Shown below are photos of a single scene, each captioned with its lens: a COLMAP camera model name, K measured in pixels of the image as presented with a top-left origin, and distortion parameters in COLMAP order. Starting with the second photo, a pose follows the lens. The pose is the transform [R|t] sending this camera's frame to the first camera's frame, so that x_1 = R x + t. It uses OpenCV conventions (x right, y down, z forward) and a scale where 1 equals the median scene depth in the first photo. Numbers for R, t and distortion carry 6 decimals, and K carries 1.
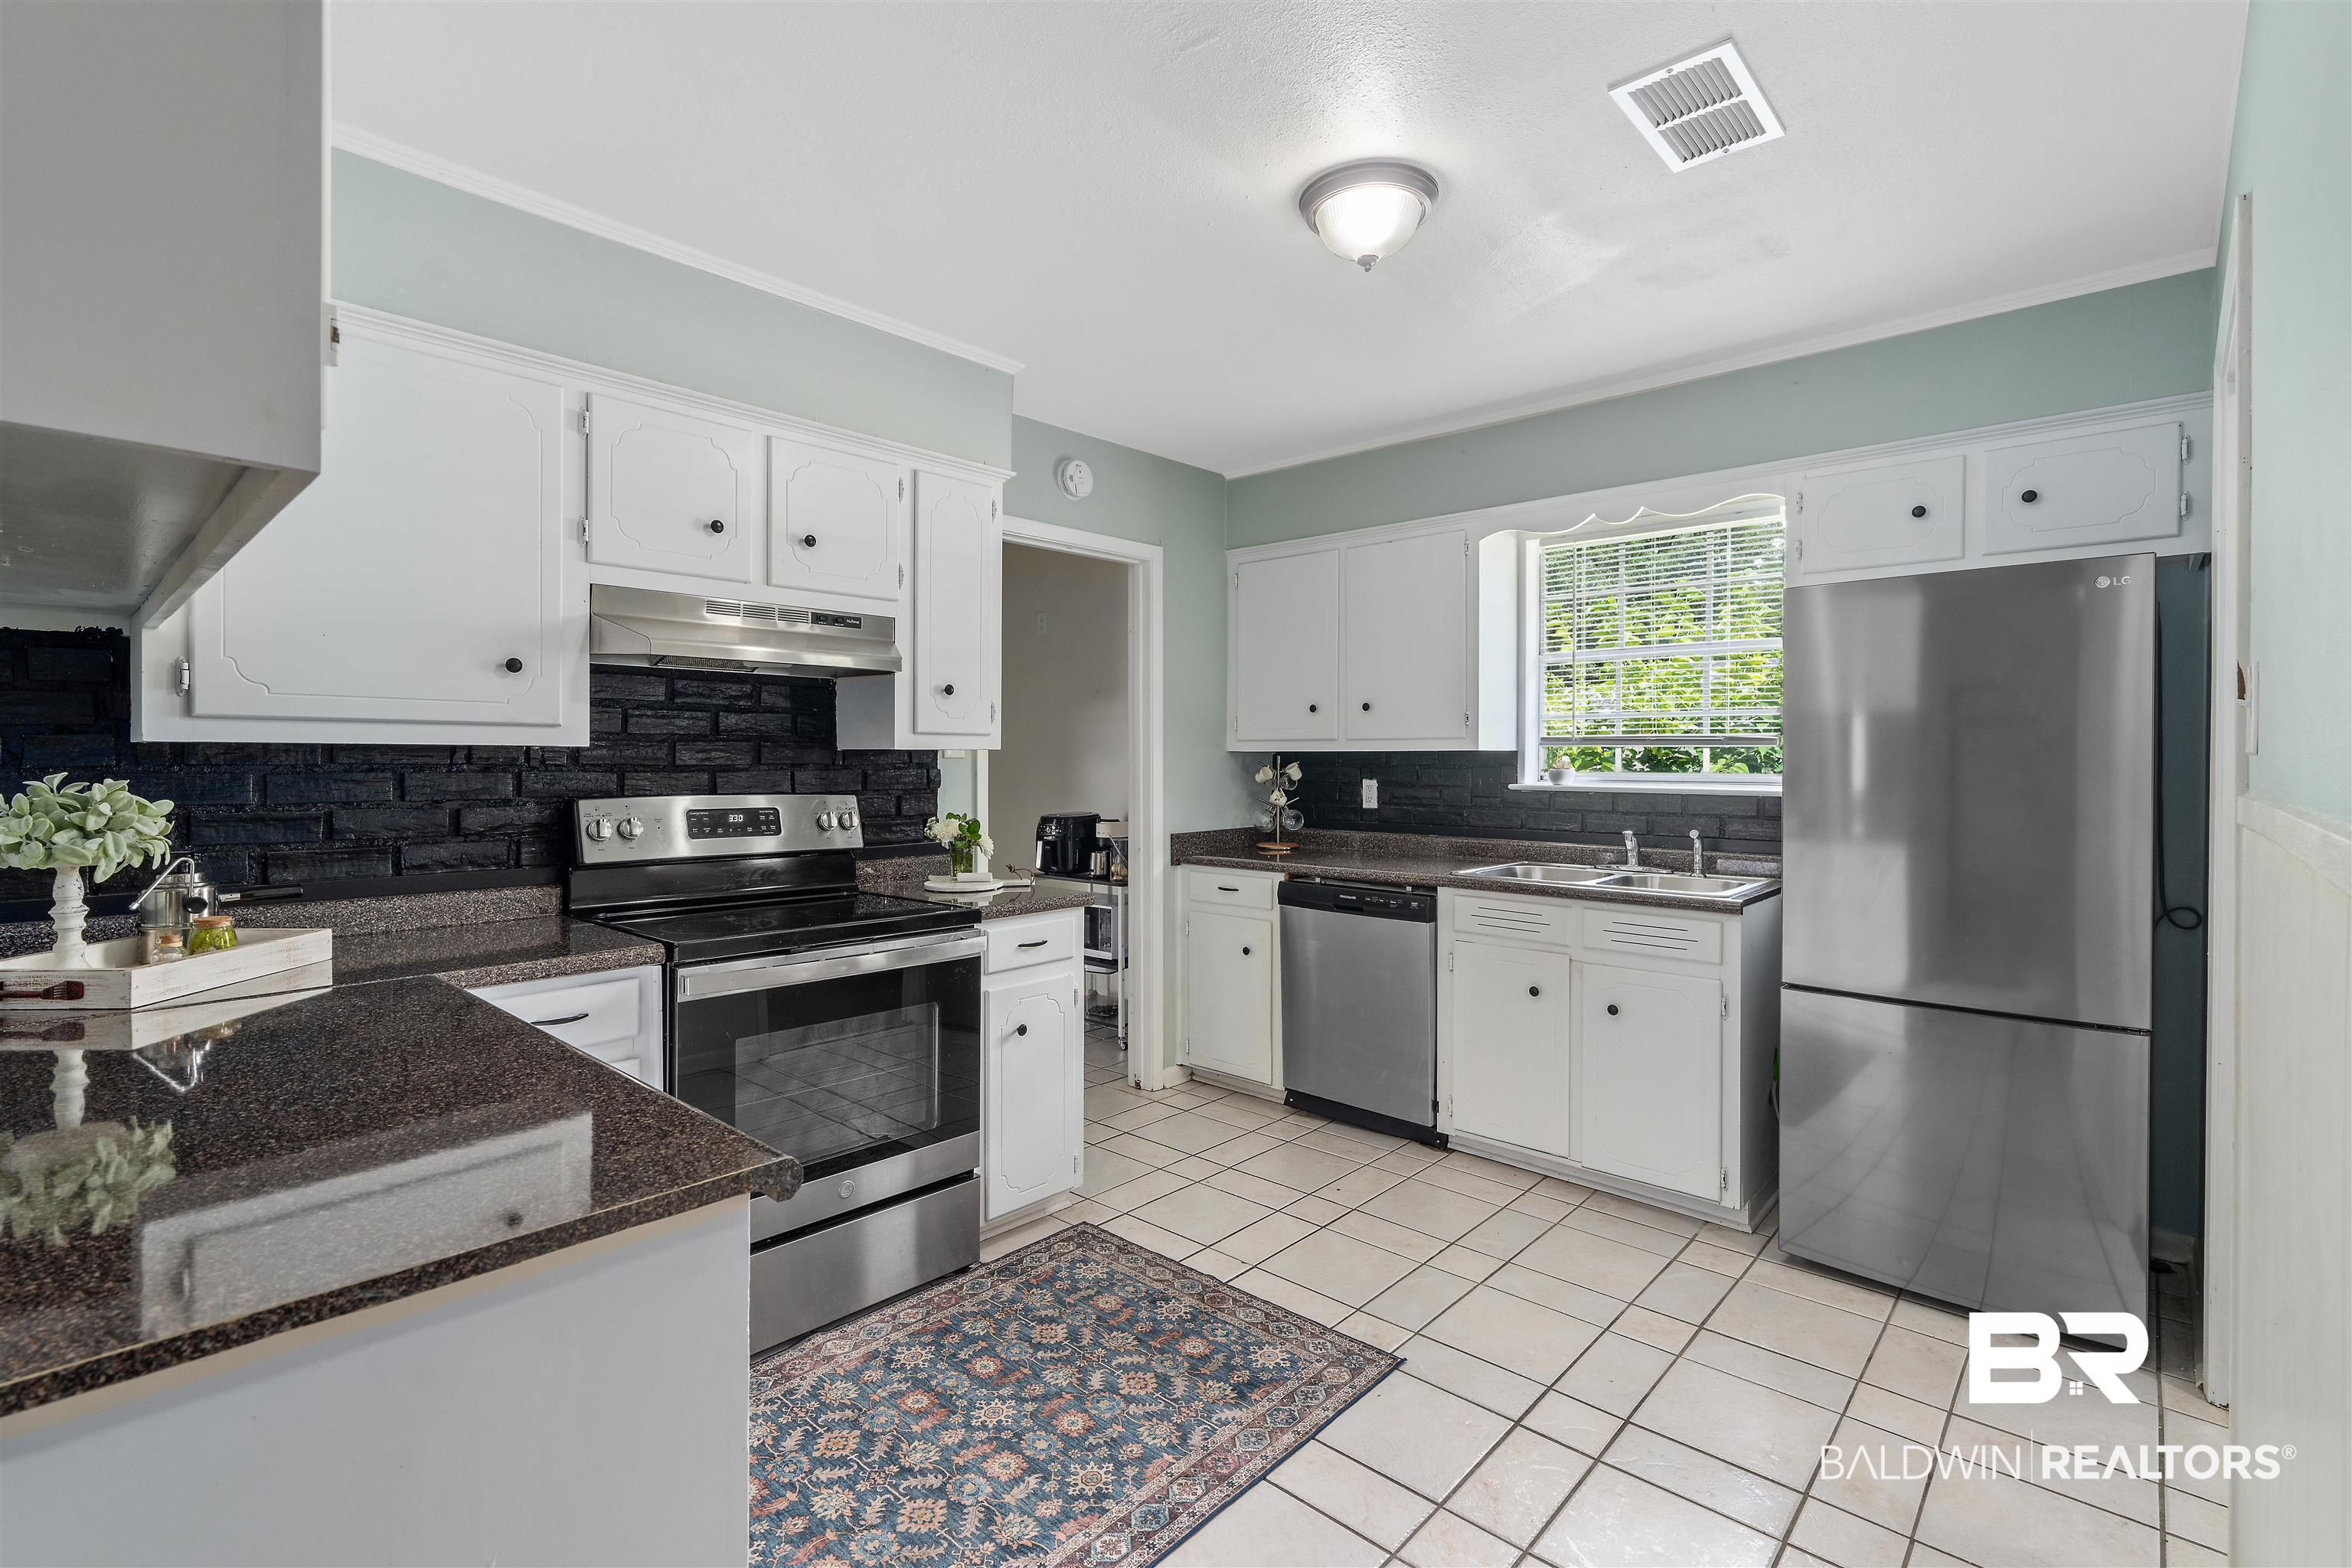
lens RADIAL K [[1063.7, 0, 1186.4], [0, 1063.7, 763.6], [0, 0, 1]] dist [-0.011309, -0.000059]
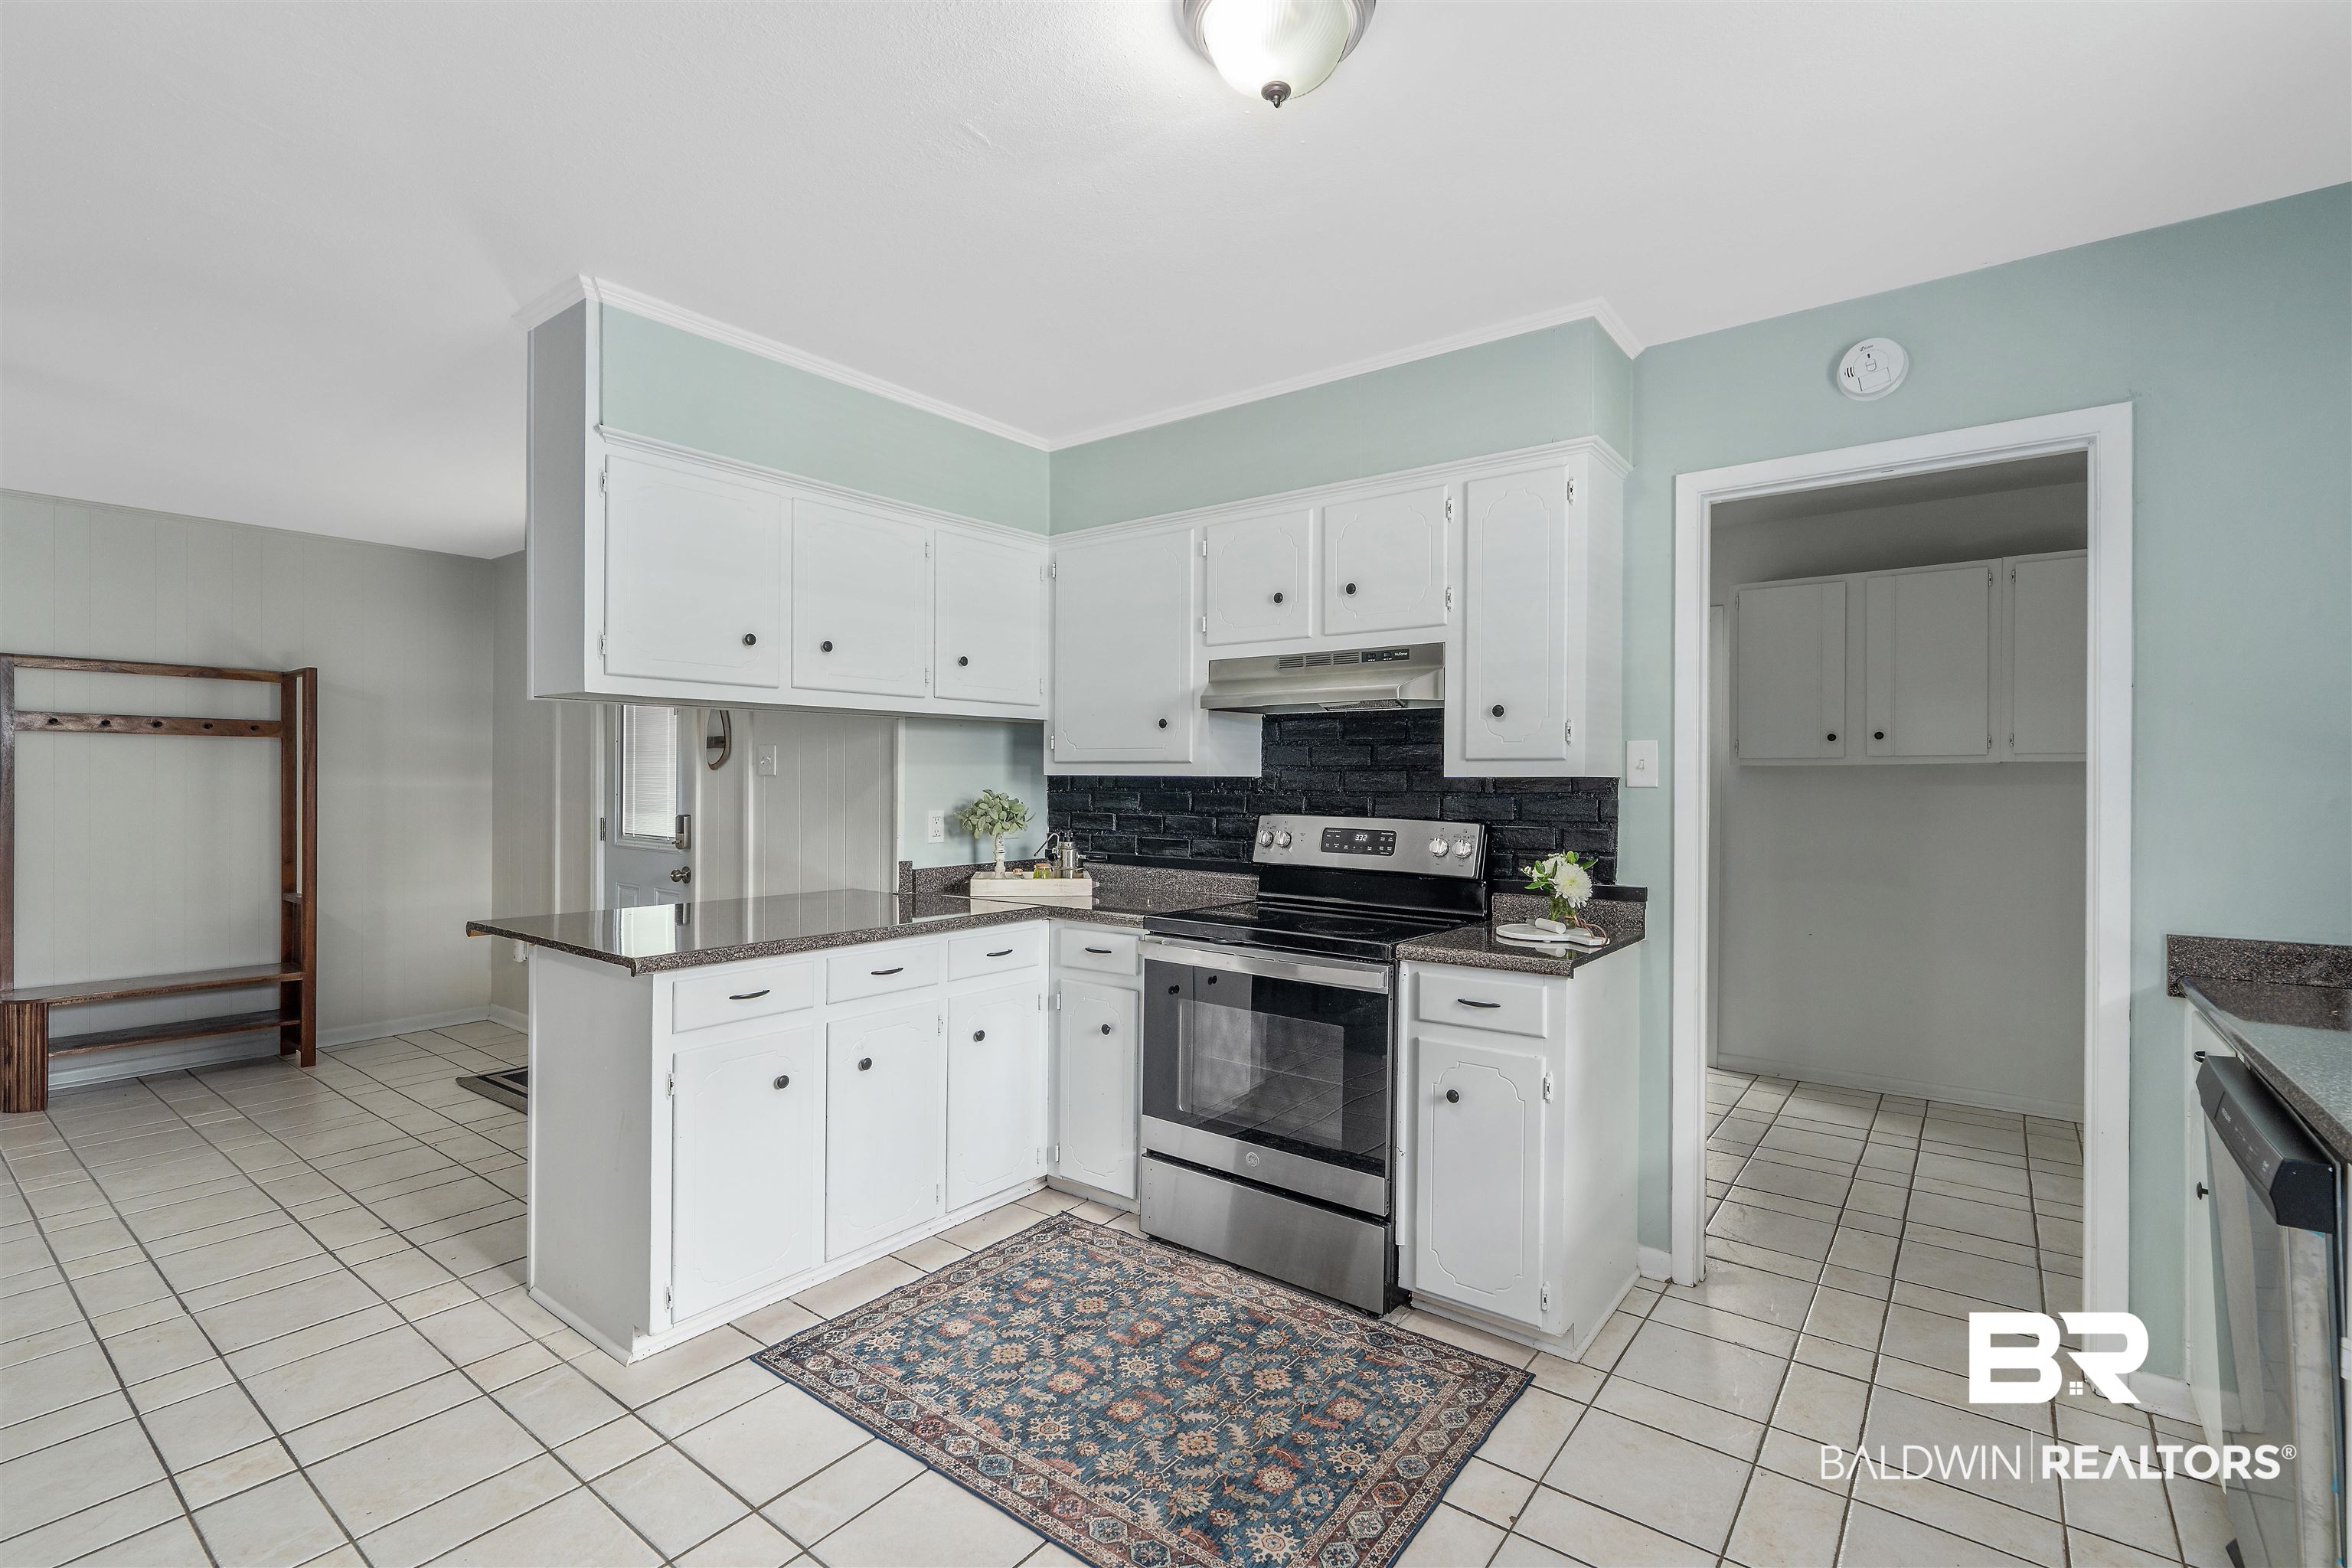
lens RADIAL K [[1063.7, 0, 1184.7], [0, 1063.7, 786.6], [0, 0, 1]] dist [-0.011309, -0.000059]
pose [[0.081123, 0.002386, -0.996701, 0.849160], [-0.012674, 0.999919, 0.001362, -0.003661], [0.996623, 0.012521, 0.081147, 0.857087]]
